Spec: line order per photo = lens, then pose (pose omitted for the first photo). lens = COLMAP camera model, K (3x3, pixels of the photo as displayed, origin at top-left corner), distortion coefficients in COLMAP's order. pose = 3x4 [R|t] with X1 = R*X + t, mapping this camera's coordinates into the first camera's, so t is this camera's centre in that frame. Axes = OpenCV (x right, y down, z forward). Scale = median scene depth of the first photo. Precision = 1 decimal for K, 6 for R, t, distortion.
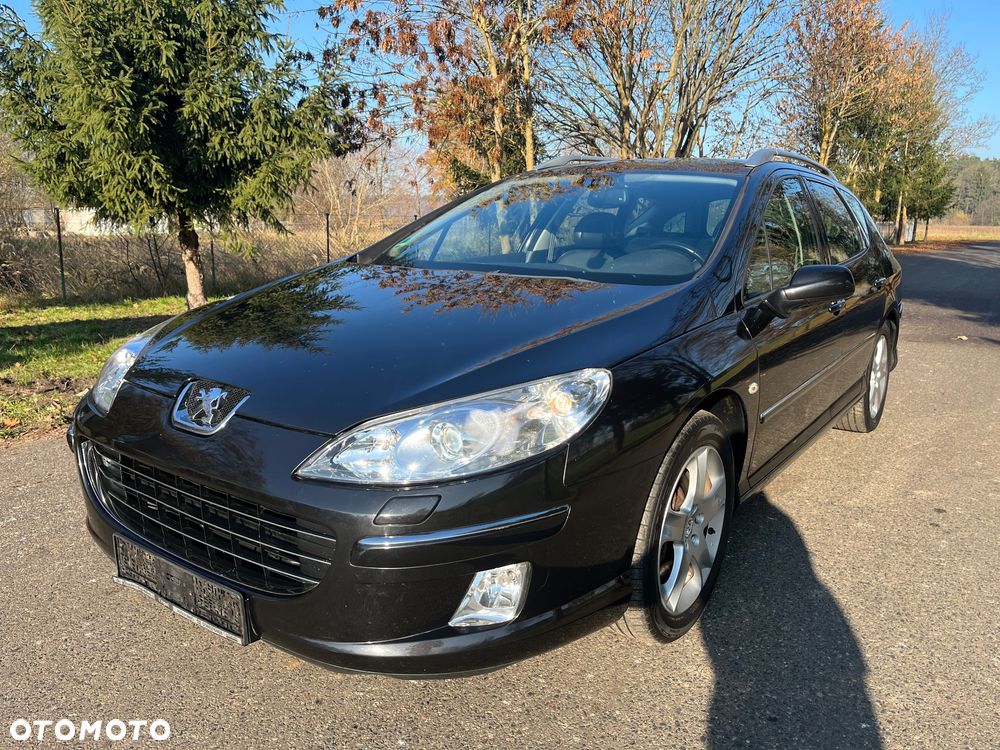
lens RADIAL K [[751.7, 0, 498.6], [0, 751.7, 372.9], [0, 0, 1]] dist [0.105590, -0.150216]
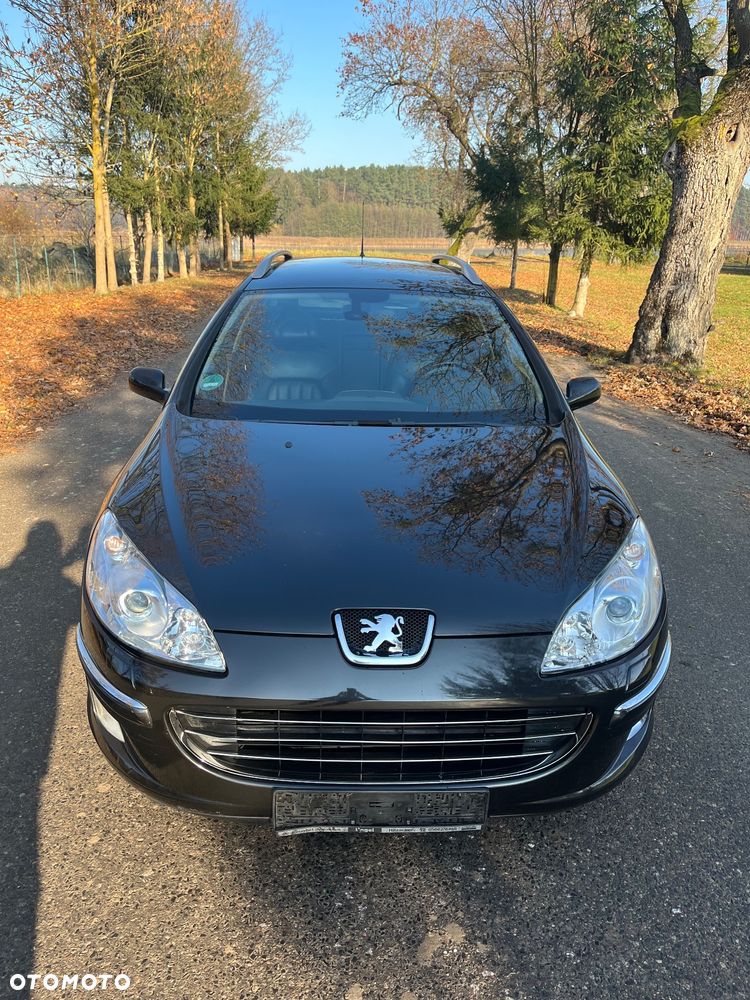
lens RADIAL K [[749.7, 0, 375.0], [0, 749.7, 500.0], [0, 0, 1]] dist [0.113194, -0.159906]
pose [[0.790003, -0.191455, 0.582444, 1.052585], [0.102988, 0.977933, 0.181768, -0.474501], [-0.604392, -0.083613, 0.792288, 1.983931]]
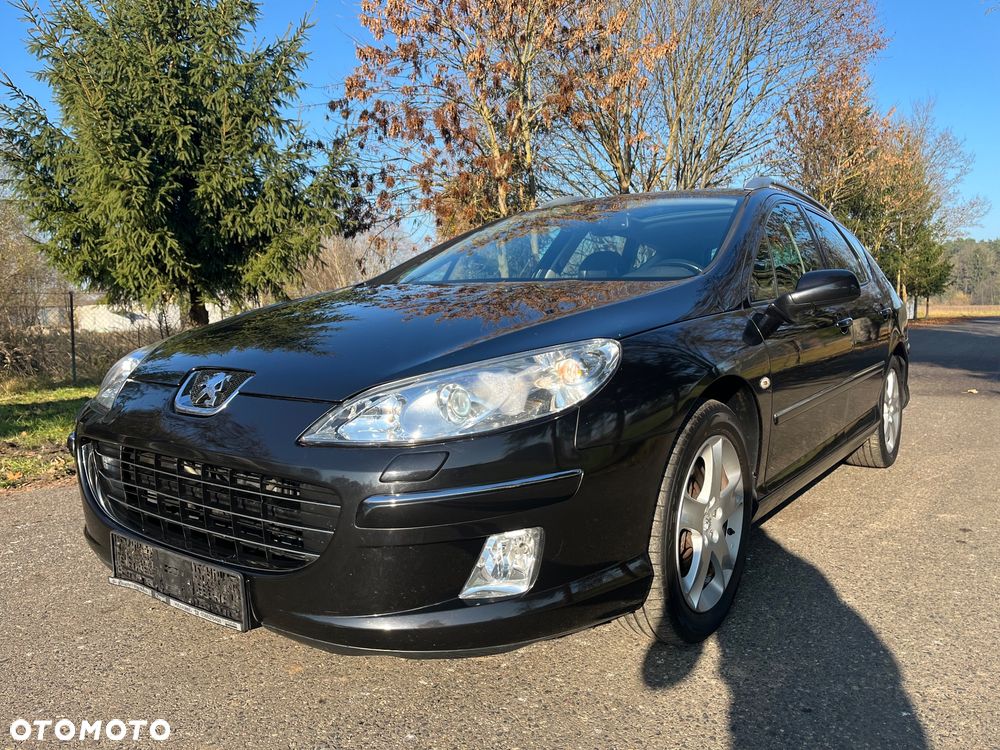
lens RADIAL K [[753.9, 0, 505.0], [0, 753.9, 372.9], [0, 0, 1]] dist [0.093706, -0.135276]
pose [[0.999766, -0.021558, -0.001963, -0.000108], [0.021186, 0.993053, -0.115746, 0.049075], [0.004444, 0.115677, 0.993277, 0.007061]]
